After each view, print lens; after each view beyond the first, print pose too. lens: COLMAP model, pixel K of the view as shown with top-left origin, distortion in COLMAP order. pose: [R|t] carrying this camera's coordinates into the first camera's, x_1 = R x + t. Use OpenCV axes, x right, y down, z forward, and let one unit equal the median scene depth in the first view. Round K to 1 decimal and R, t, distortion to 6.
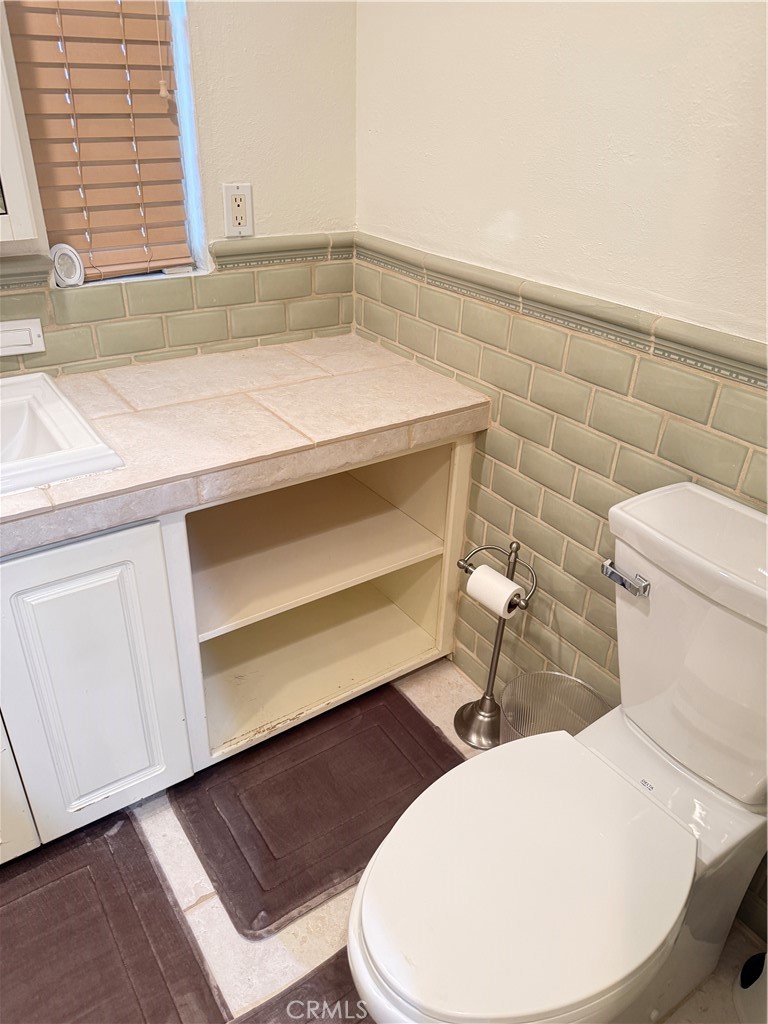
lens RADIAL K [[753.6, 0, 386.6], [0, 753.6, 507.1], [0, 0, 1]] dist [0.055315, -0.067868]
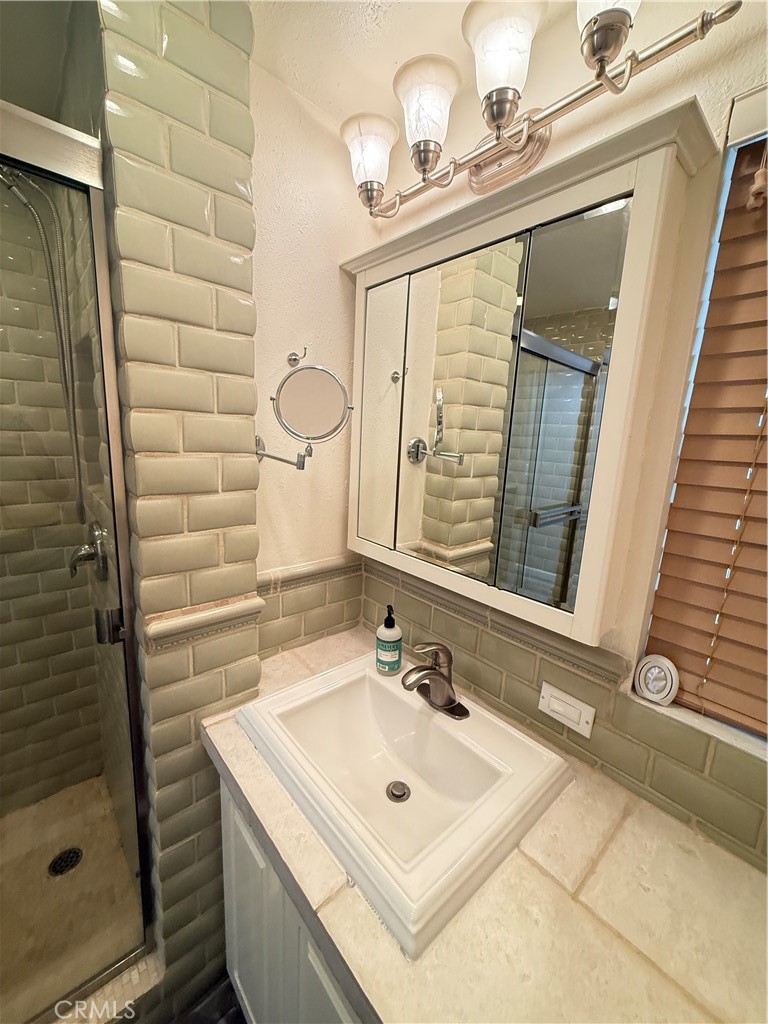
lens RADIAL K [[407.9, 0, 382.6], [0, 407.9, 508.8], [0, 0, 1]] dist [0.000176, 0.000112]
pose [[0.120642, 0.167516, -0.978460, -0.022705], [-0.516041, 0.852597, 0.082341, -0.365011], [0.848026, 0.494991, 0.189304, 0.541209]]
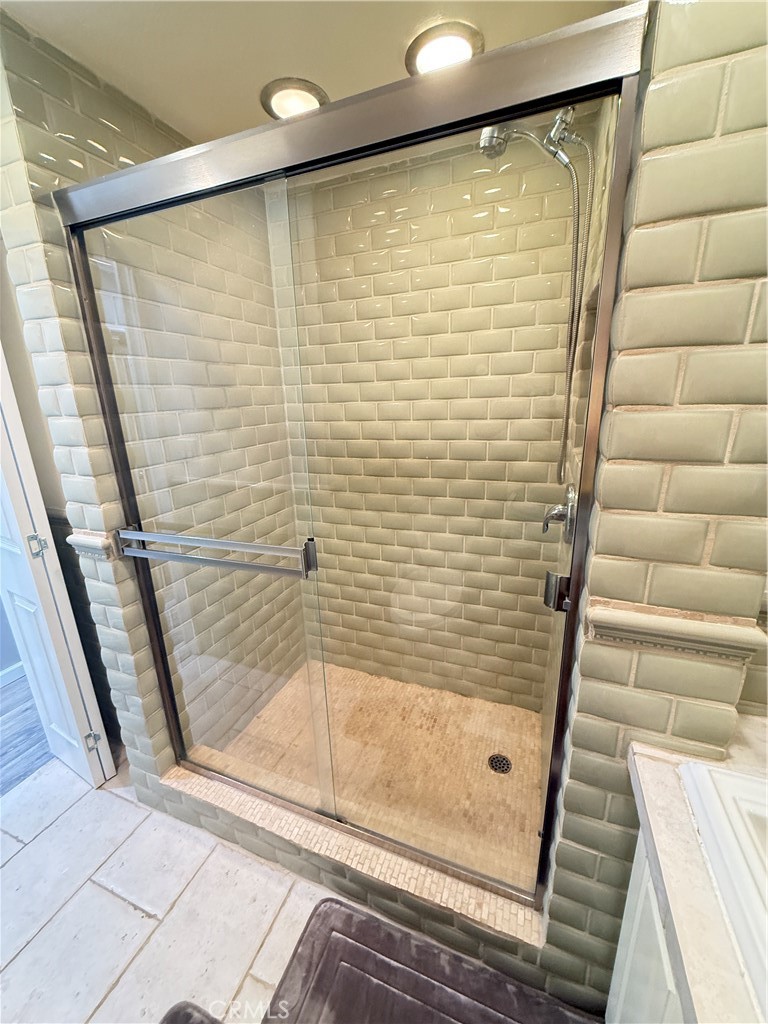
lens RADIAL K [[407.9, 0, 383.7], [0, 407.9, 509.1], [0, 0, 1]] dist [0.000176, 0.000112]
pose [[-0.823586, 0.152005, -0.546444, -0.115795], [-0.266513, 0.746728, 0.609400, -0.340560], [0.500677, 0.647527, -0.574483, 0.534592]]
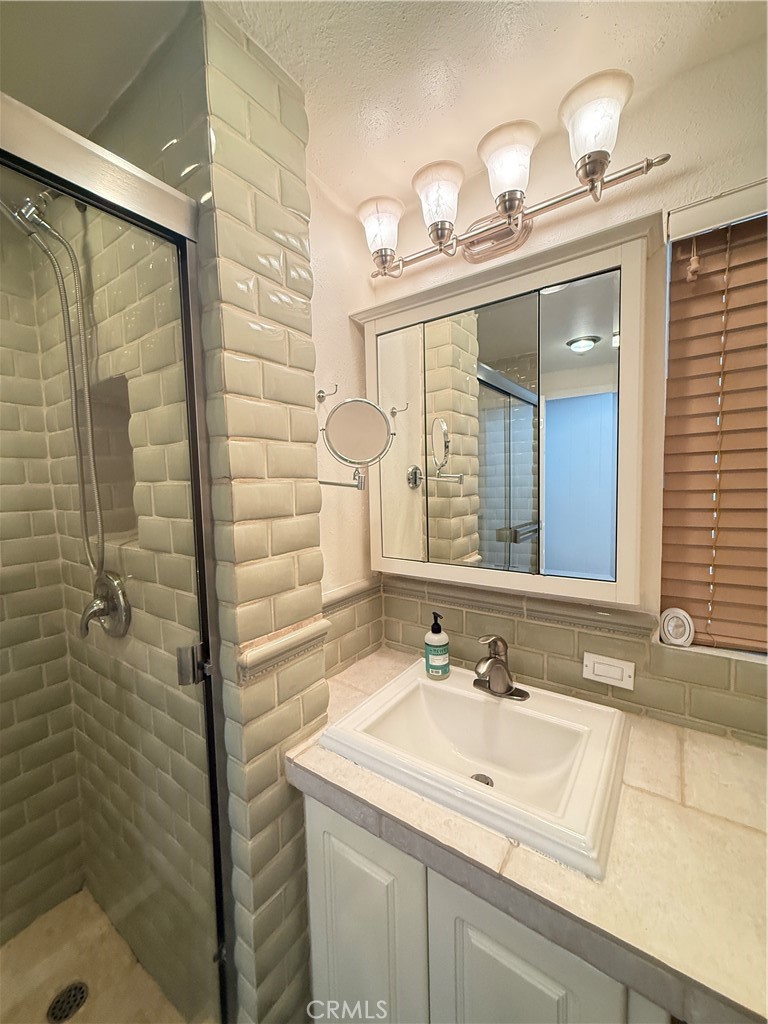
lens RADIAL K [[407.9, 0, 382.7], [0, 407.9, 509.2], [0, 0, 1]] dist [0.000176, 0.000112]
pose [[0.346523, 0.035248, -0.937379, -0.009775], [-0.421955, 0.898343, -0.122205, -0.218515], [0.837781, 0.437878, 0.326170, 0.363662]]
